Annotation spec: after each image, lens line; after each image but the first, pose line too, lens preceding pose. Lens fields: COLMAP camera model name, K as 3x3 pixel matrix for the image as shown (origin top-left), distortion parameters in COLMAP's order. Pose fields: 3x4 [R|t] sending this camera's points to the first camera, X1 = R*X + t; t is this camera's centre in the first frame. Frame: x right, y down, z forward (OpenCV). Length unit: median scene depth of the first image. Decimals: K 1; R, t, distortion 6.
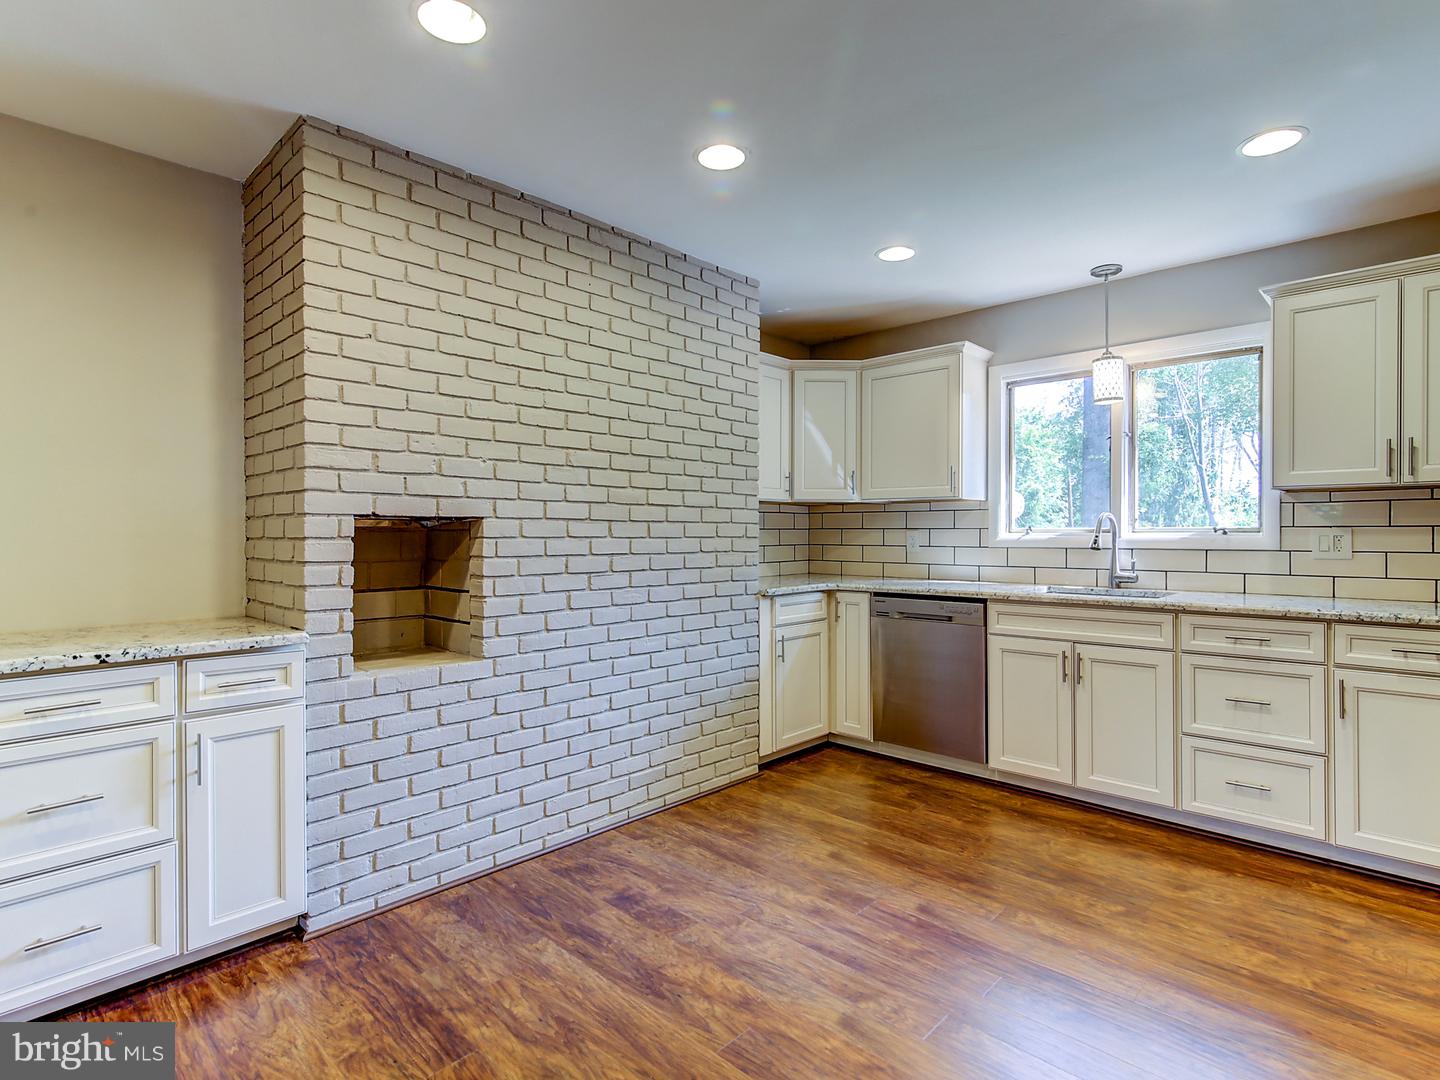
lens RADIAL K [[738.1, 0, 714.4], [0, 738.1, 534.1], [0, 0, 1]] dist [-0.000832, 0.000510]
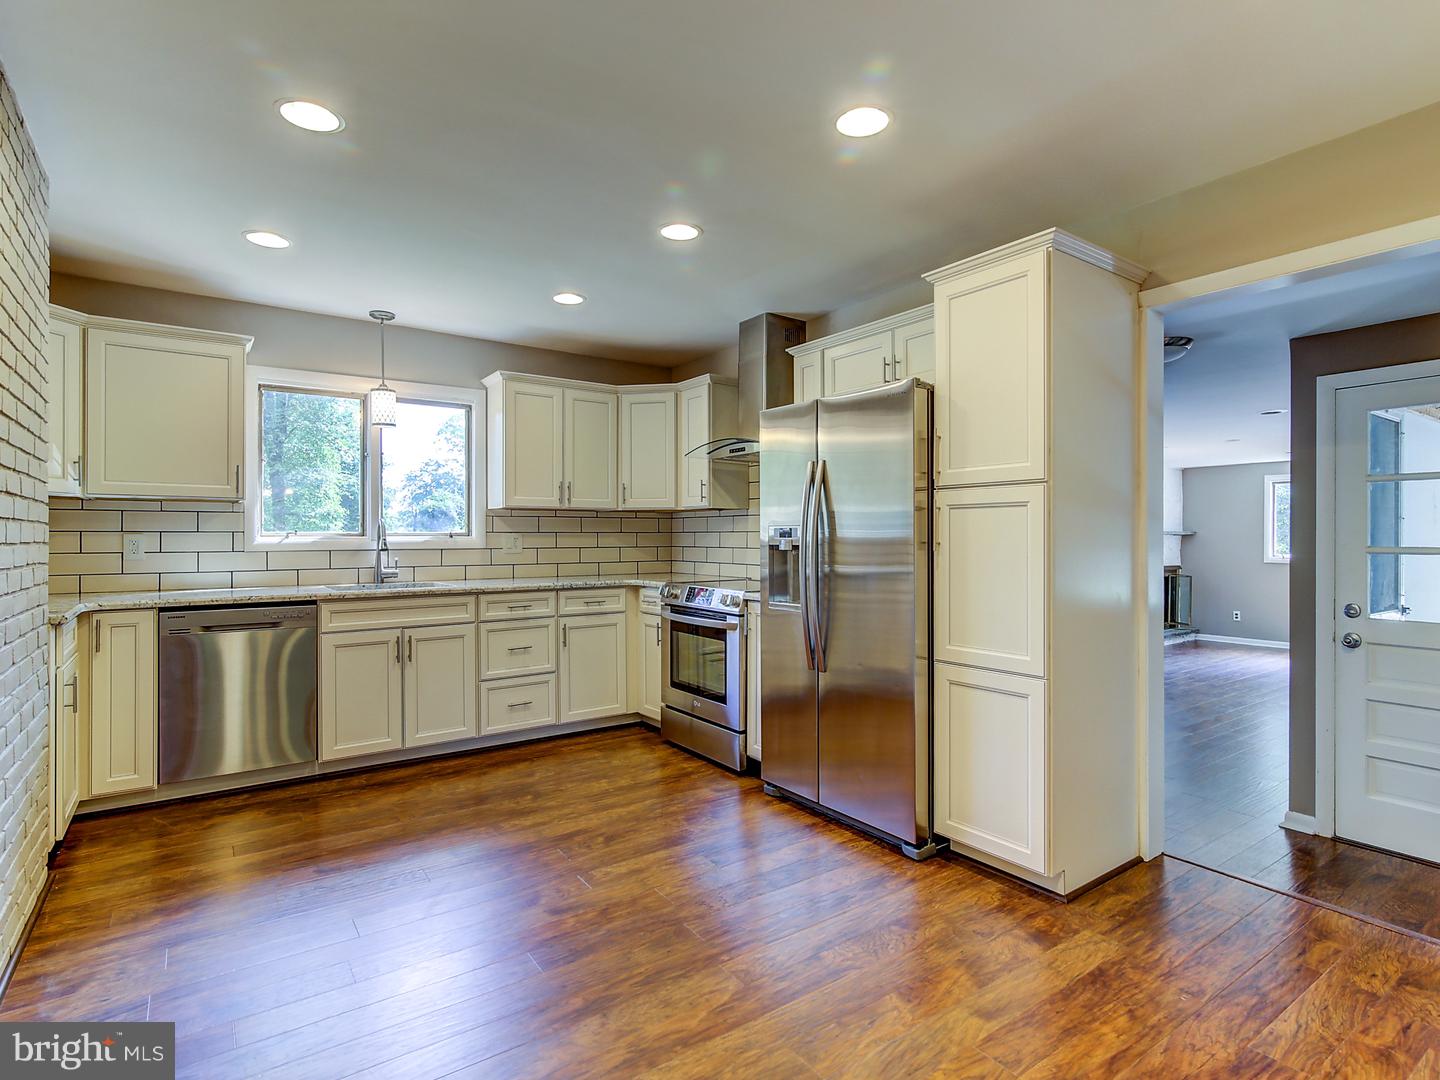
lens RADIAL K [[738.1, 0, 731.4], [0, 738.1, 540.4], [0, 0, 1]] dist [-0.000832, 0.000510]
pose [[0.180015, -0.003858, 0.983656, -0.614836], [0.003401, 0.999989, 0.003300, 0.002835], [-0.983658, 0.002751, 0.180026, 0.271937]]
